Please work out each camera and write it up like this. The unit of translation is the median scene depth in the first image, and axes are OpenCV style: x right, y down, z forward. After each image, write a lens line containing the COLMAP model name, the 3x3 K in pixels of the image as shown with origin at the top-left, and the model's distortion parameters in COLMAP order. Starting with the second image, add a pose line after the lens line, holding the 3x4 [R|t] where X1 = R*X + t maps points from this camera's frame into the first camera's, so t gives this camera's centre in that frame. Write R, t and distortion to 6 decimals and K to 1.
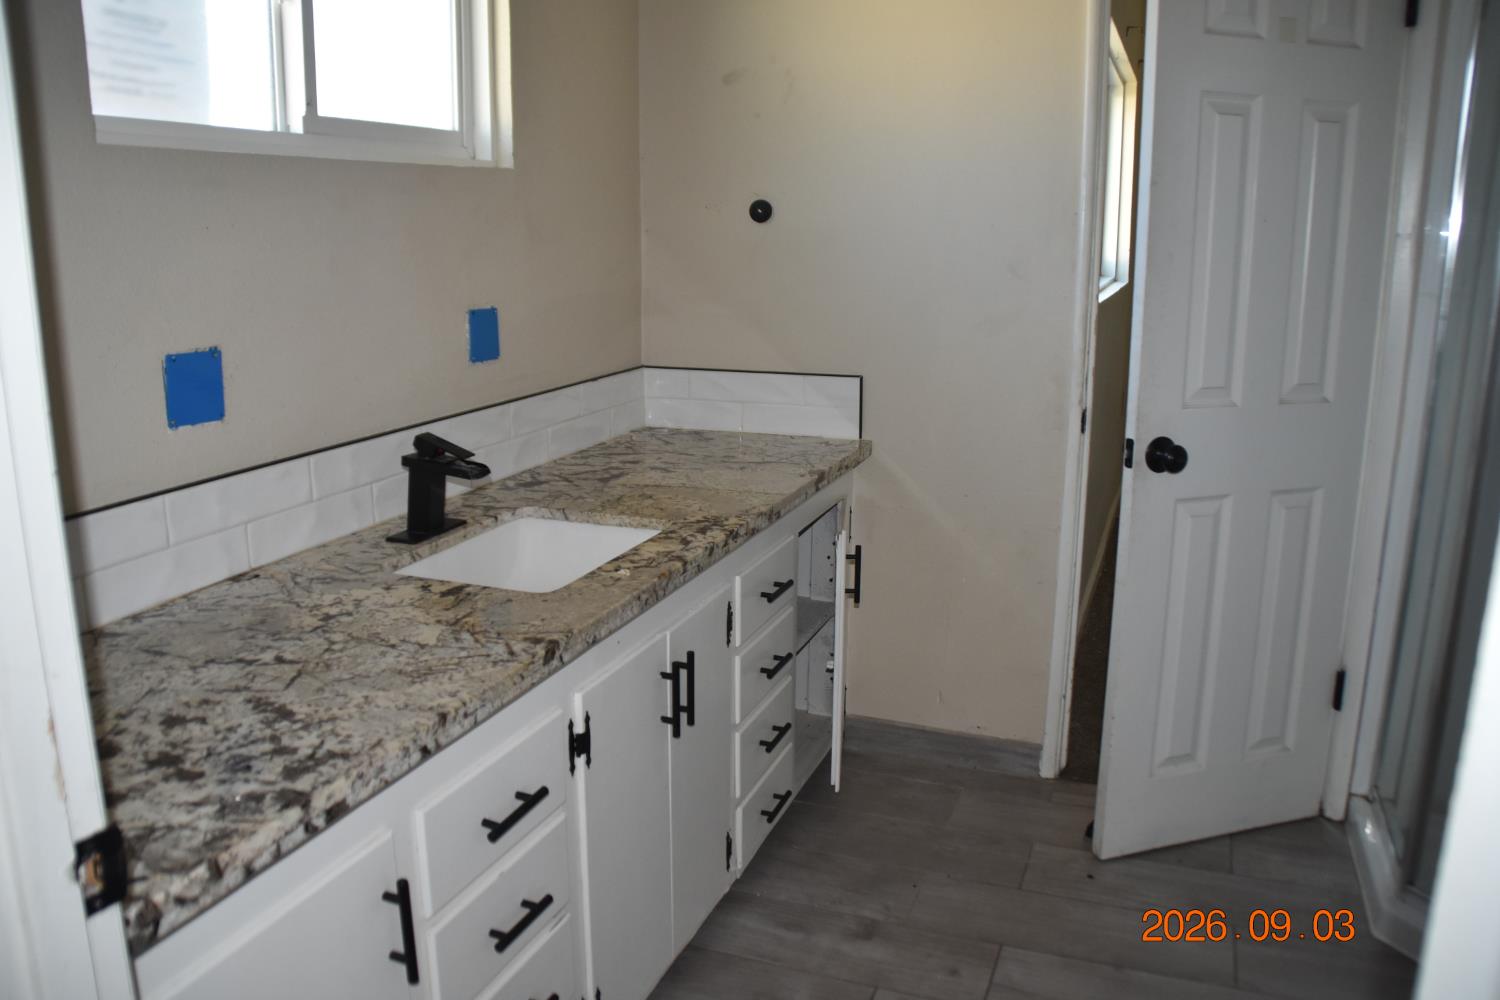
lens RADIAL K [[1170.7, 0, 738.8], [0, 1170.7, 499.2], [0, 0, 1]] dist [-0.174433, 0.119024]
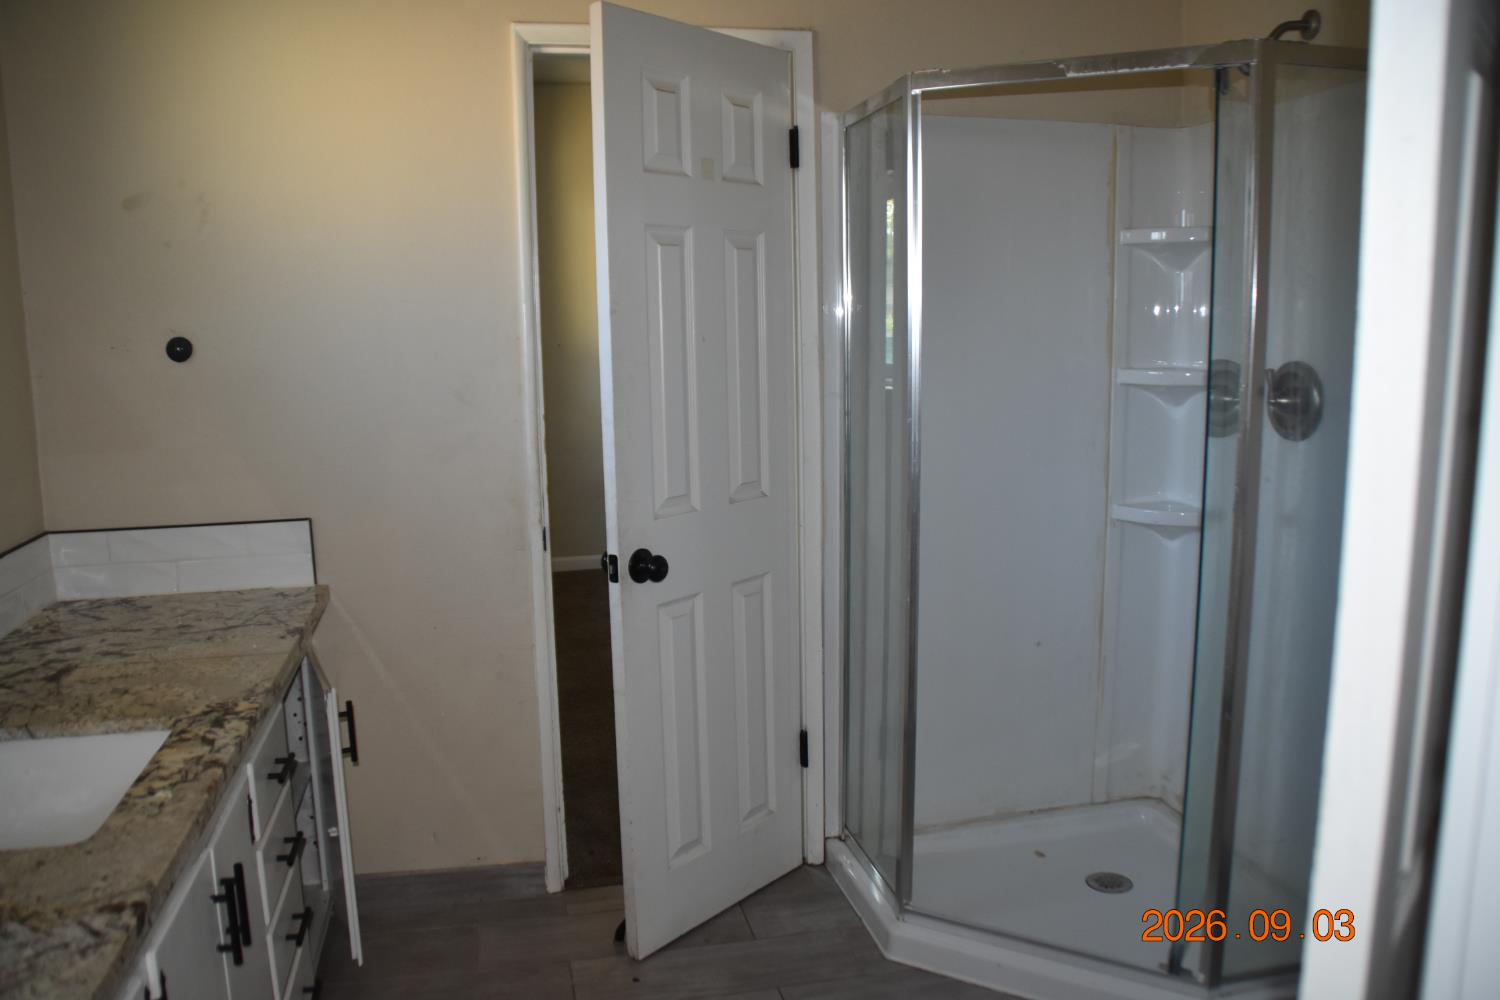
lens RADIAL K [[1170.7, 0, 738.8], [0, 1170.7, 499.2], [0, 0, 1]] dist [-0.174433, 0.119024]
pose [[0.834571, -0.100793, 0.541601, -0.121944], [0.142111, 0.989236, -0.034884, -0.045908], [-0.532255, 0.106080, 0.839912, 0.043247]]
